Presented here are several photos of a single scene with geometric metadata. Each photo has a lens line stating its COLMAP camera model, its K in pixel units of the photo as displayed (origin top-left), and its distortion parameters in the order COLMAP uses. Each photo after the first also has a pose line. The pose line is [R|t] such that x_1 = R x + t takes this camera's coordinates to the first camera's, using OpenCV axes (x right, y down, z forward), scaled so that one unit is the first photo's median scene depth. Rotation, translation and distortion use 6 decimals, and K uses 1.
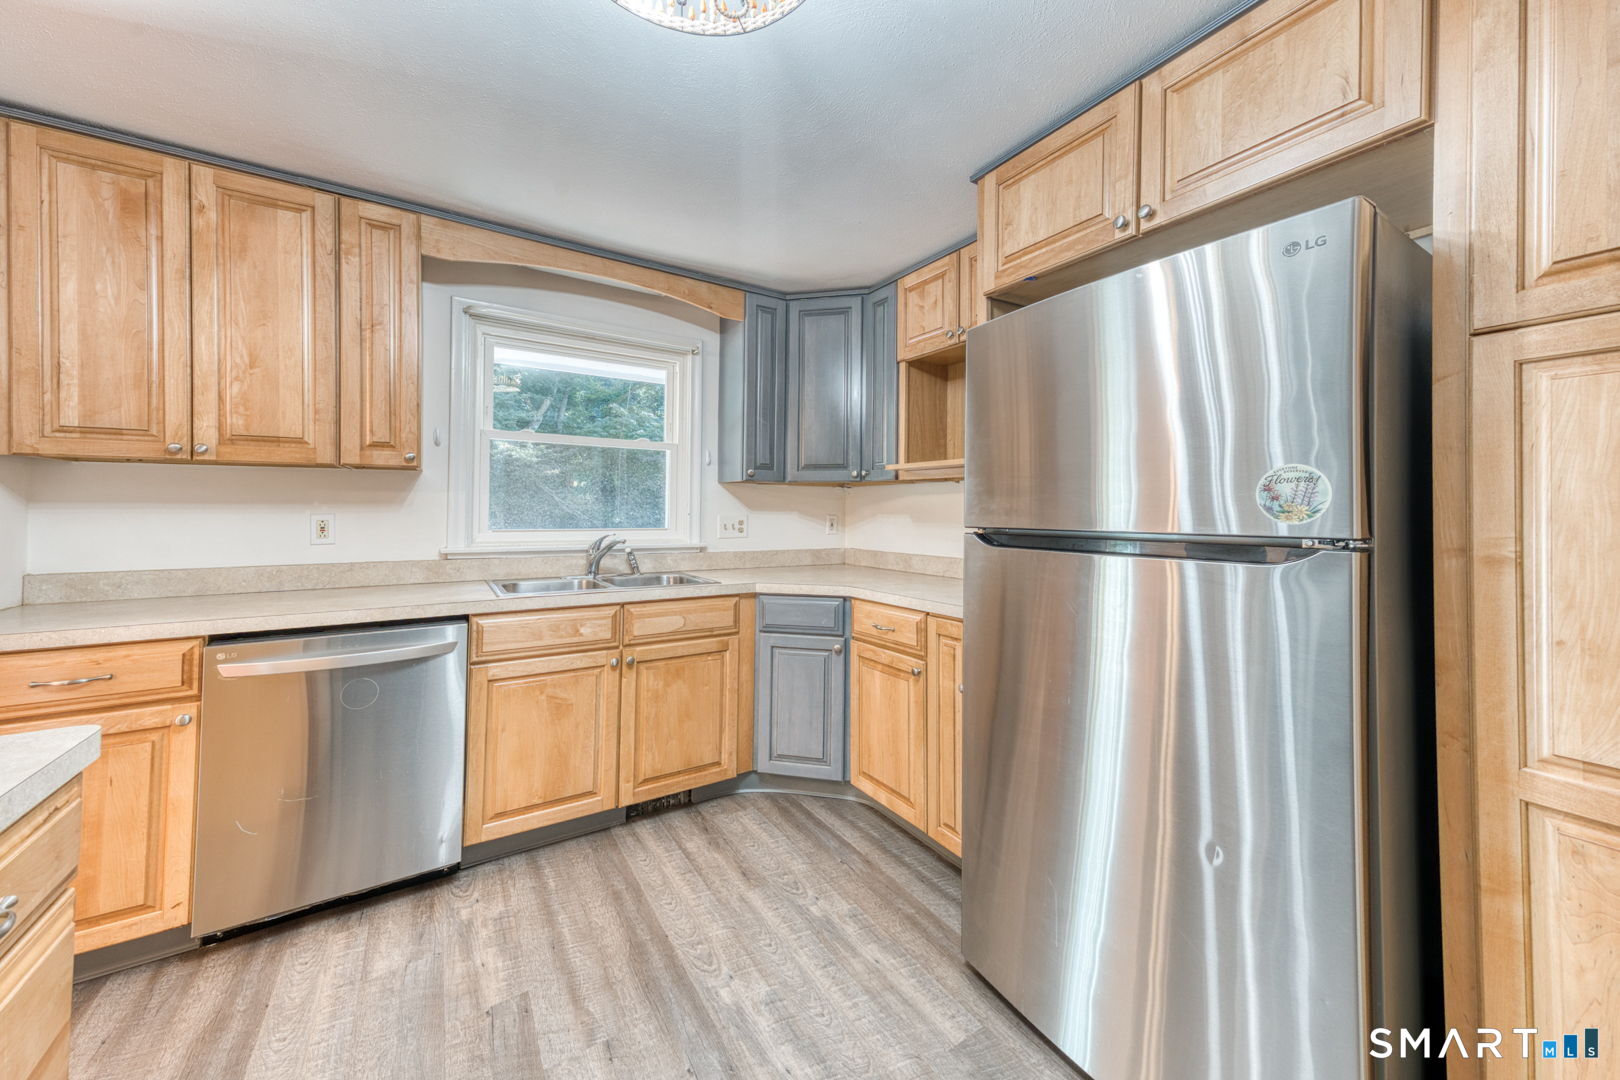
lens RADIAL K [[592.6, 0, 828.4], [0, 592.6, 506.9], [0, 0, 1]] dist [0.017849, -0.000400]
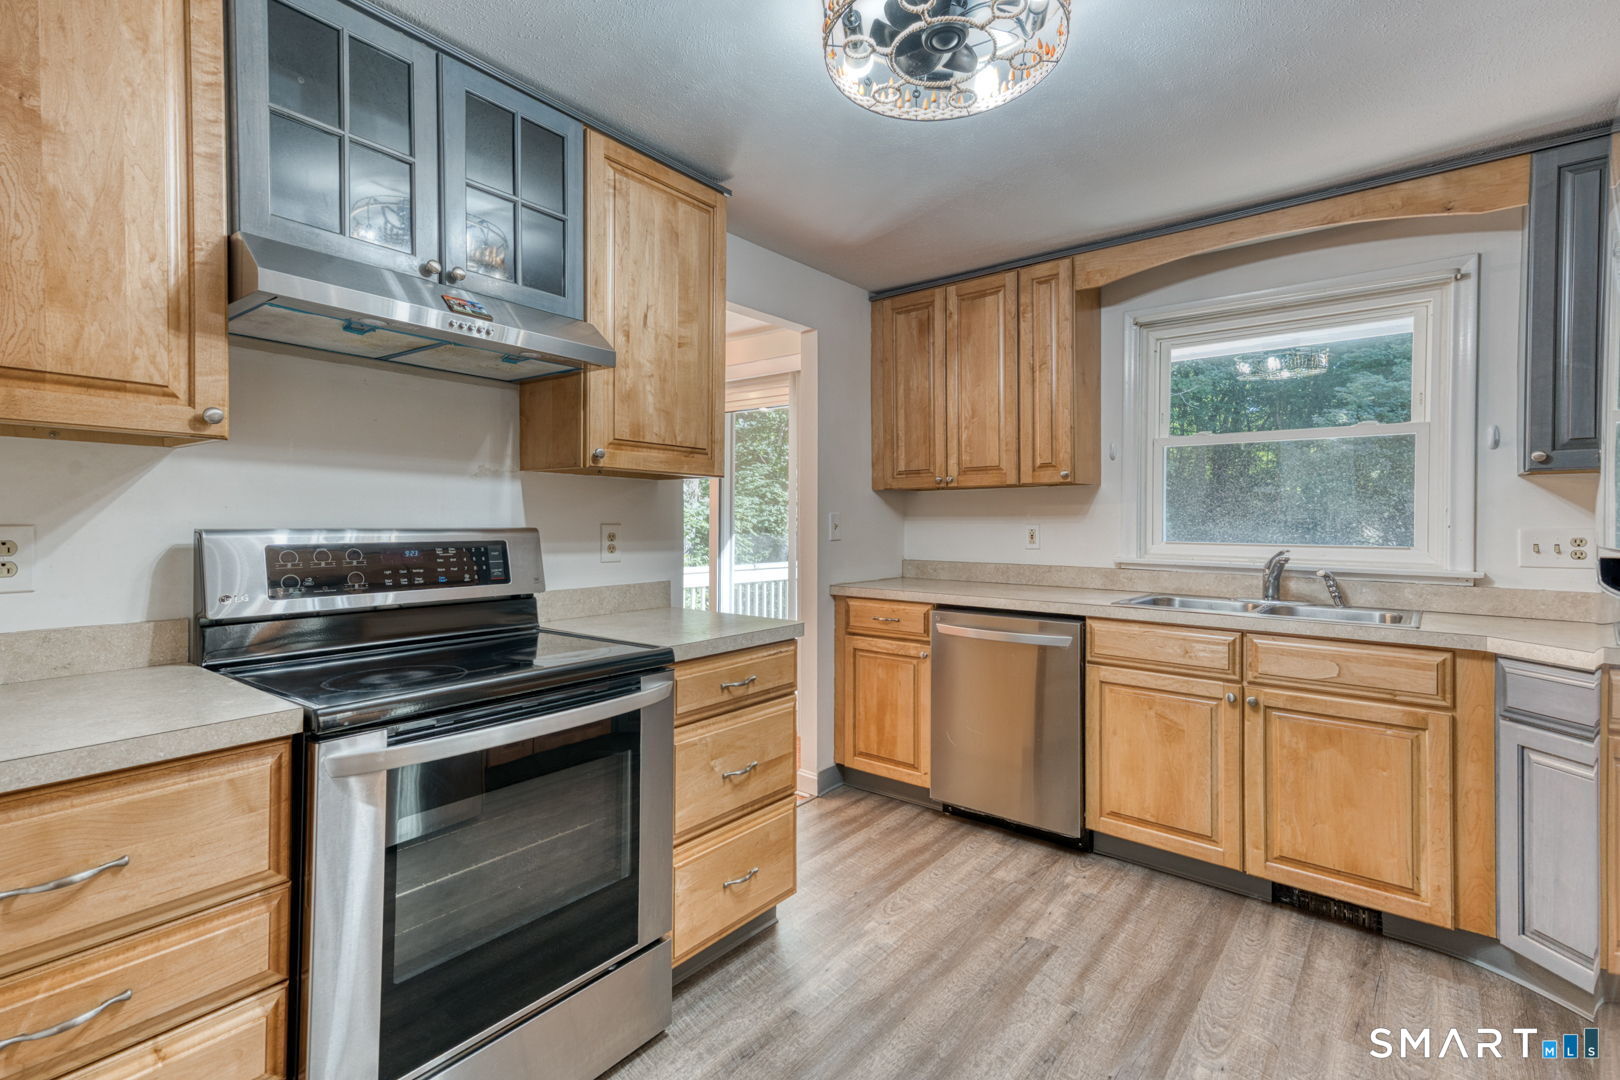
lens RADIAL K [[761.5, 0, 810.6], [0, 761.5, 531.4], [0, 0, 1]] dist [0.046767, -0.001546]
pose [[0.320166, 0.009901, -0.947310, 0.517367], [0.003877, 0.999923, 0.011761, 0.006315], [0.947353, -0.007438, 0.320103, 0.072180]]
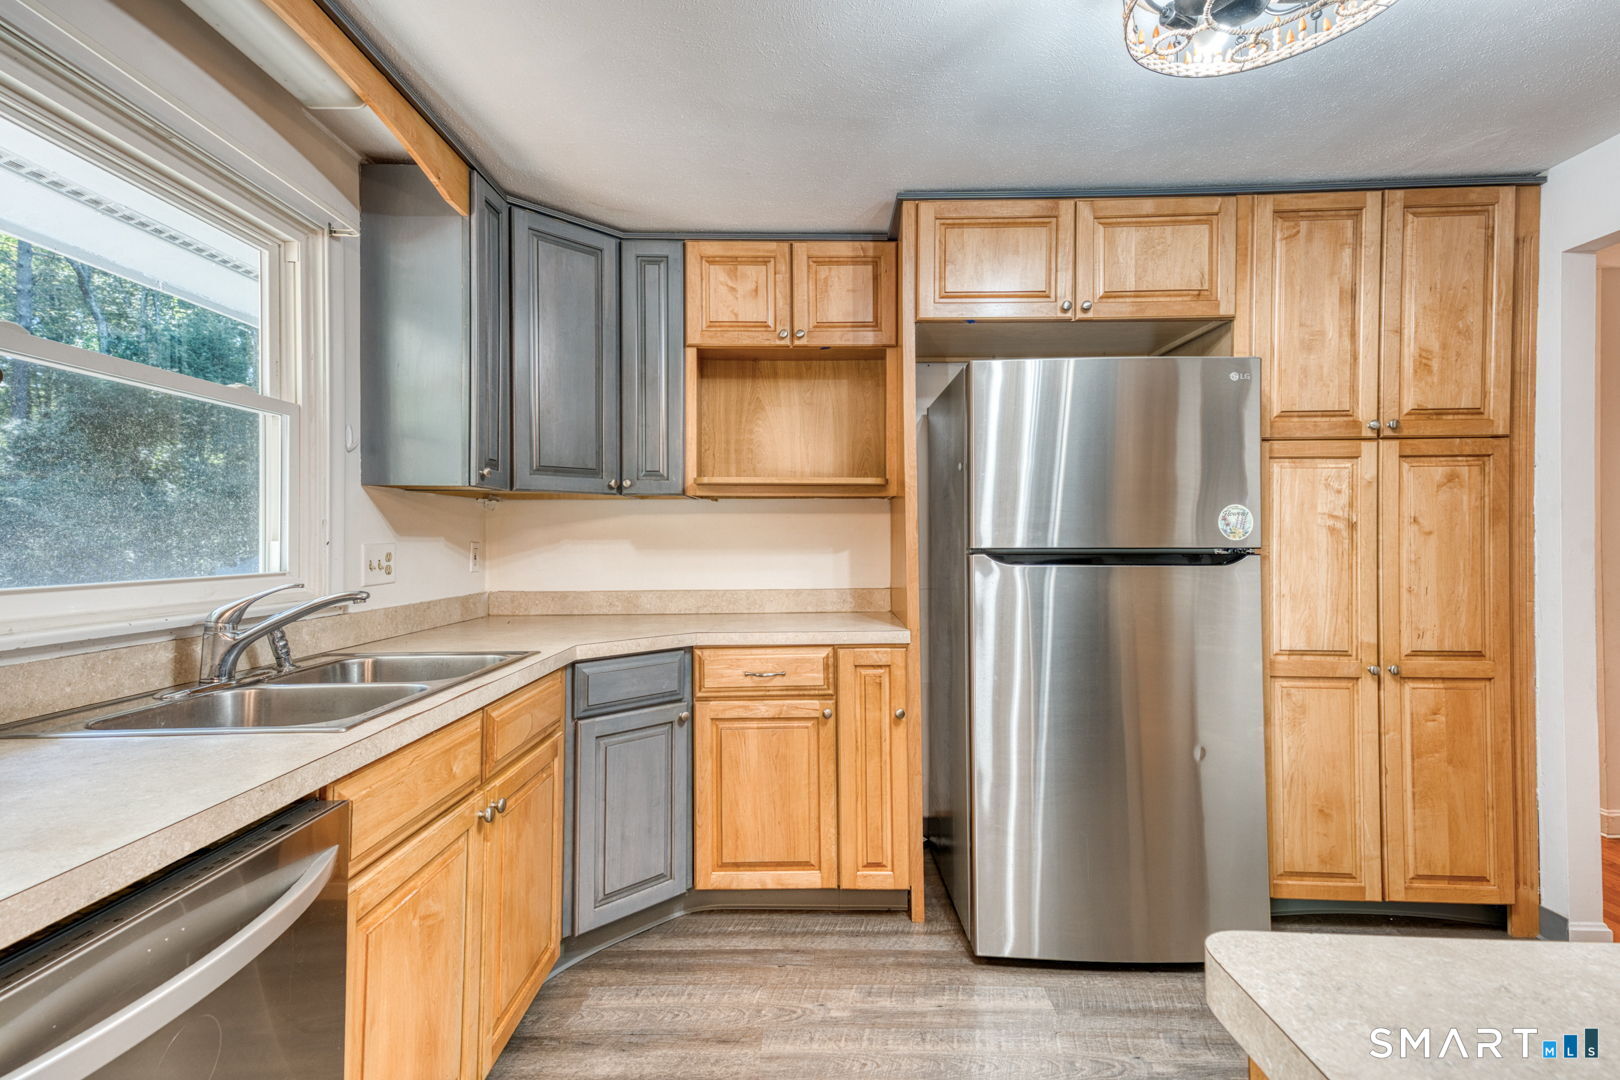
lens RADIAL K [[761.5, 0, 816.3], [0, 761.5, 534.5], [0, 0, 1]] dist [0.046767, -0.001546]
pose [[0.549711, -0.005928, 0.835334, -0.814968], [-0.000724, 0.999971, 0.007573, -0.001332], [-0.835355, -0.004767, 0.549691, 0.377352]]
